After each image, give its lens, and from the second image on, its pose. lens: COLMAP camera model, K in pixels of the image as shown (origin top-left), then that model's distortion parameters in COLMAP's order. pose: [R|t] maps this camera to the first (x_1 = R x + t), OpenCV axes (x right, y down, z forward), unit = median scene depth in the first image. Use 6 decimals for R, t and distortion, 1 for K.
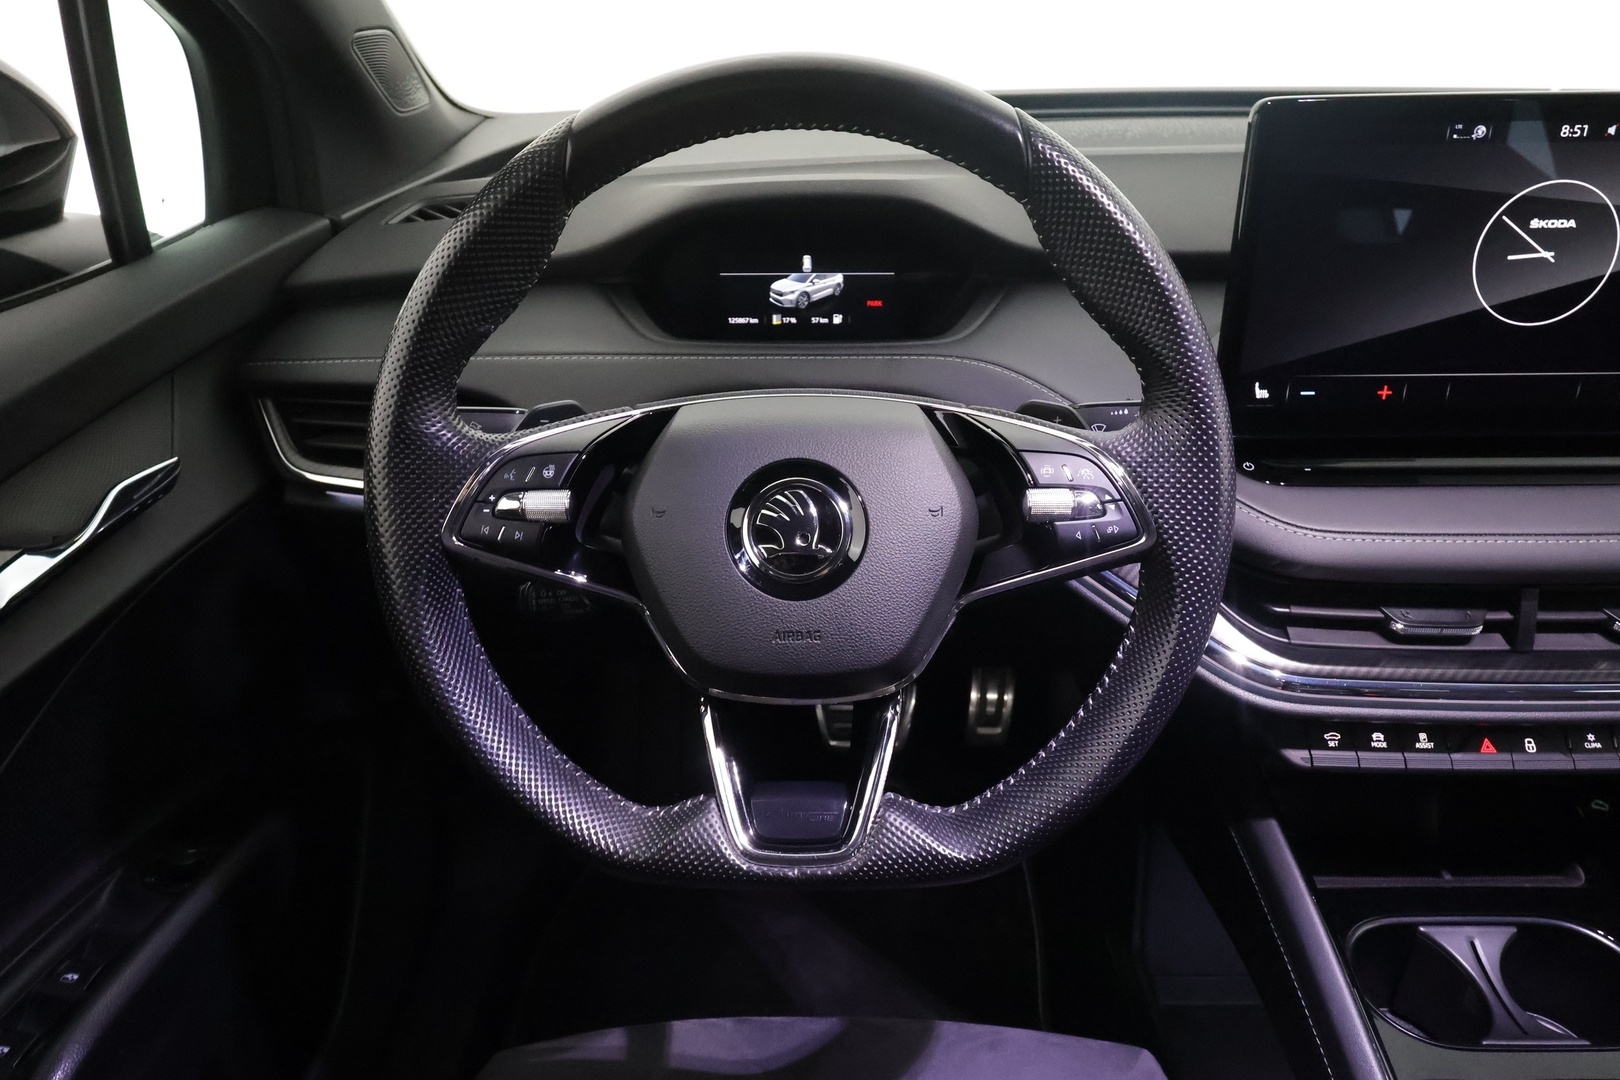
lens RADIAL K [[1029.1, 0, 817.6], [0, 1029.1, 546.3], [0, 0, 1]] dist [0.000171, 0.002967]
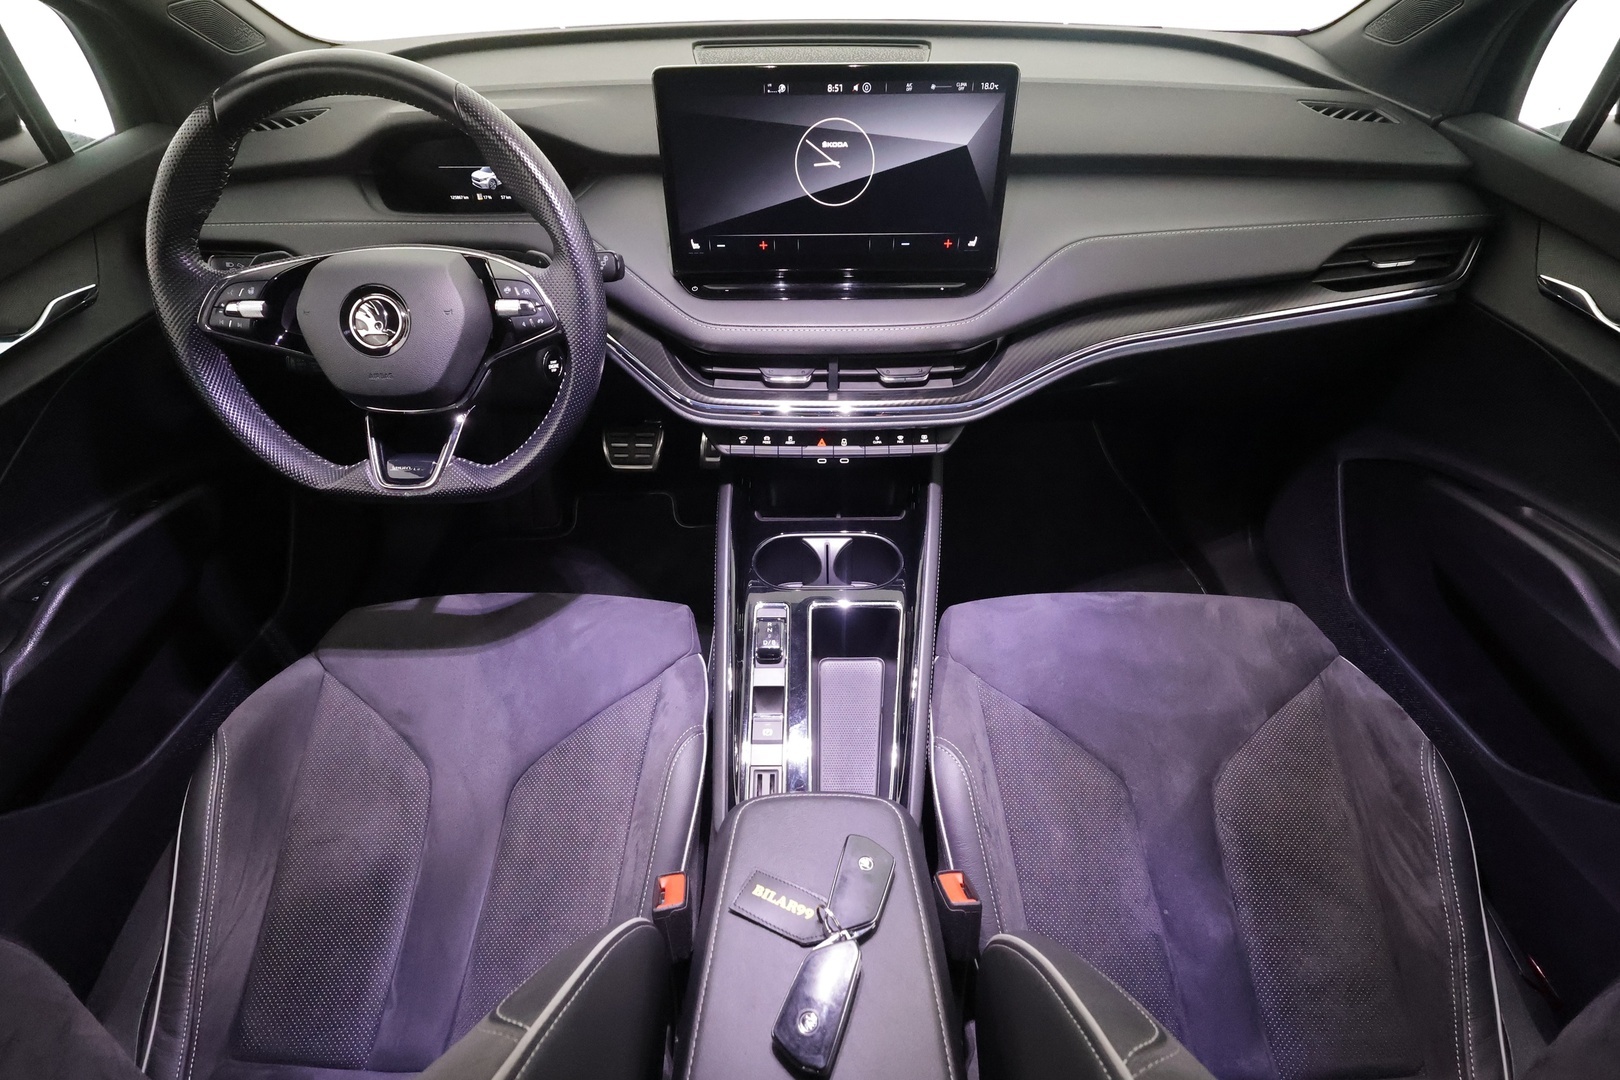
lens RADIAL K [[745.0, 0, 814.5], [0, 745.0, 542.3], [0, 0, 1]] dist [-0.004006, 0.002248]
pose [[0.999941, -0.003961, 0.010068, 0.657667], [0.001438, 0.970972, 0.239191, 0.045371], [-0.010723, -0.239162, 0.970920, -0.406274]]
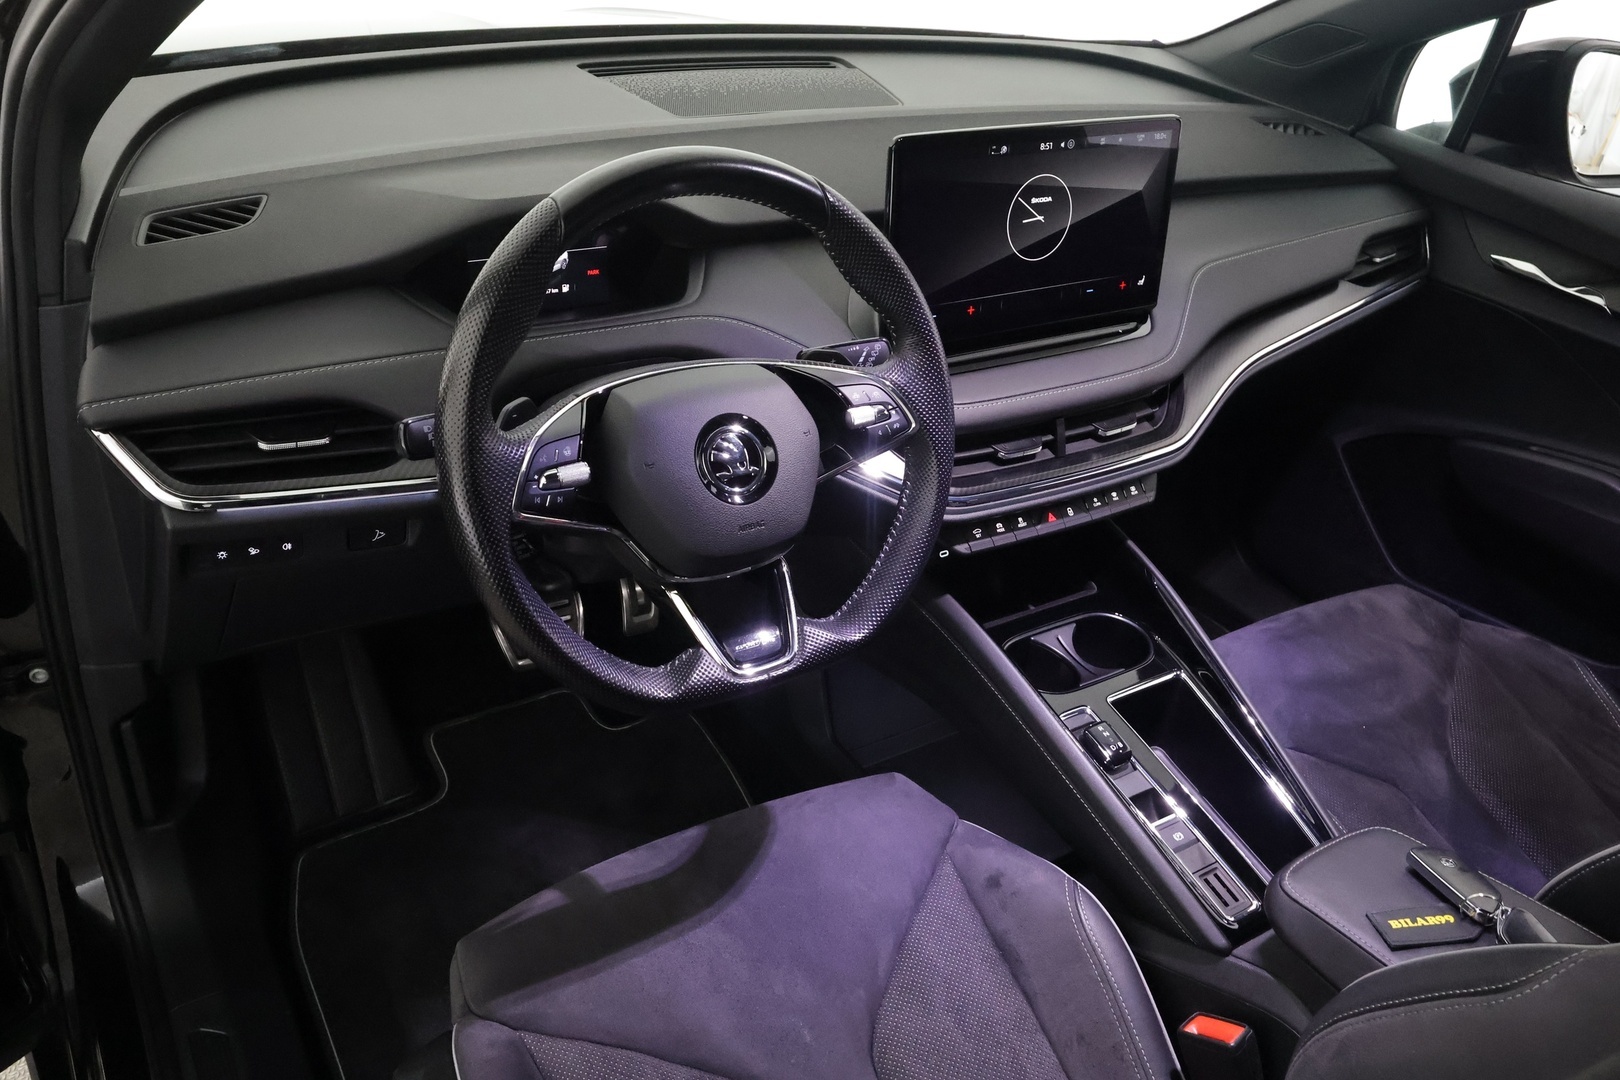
lens RADIAL K [[1263.4, 0, 806.7], [0, 1263.4, 545.7], [0, 0, 1]] dist [-0.001257, 0.015099]
pose [[0.836510, -0.213812, 0.504515, -0.748367], [0.171428, 0.976628, 0.129656, -0.096134], [-0.520446, -0.021971, 0.853612, -0.554257]]
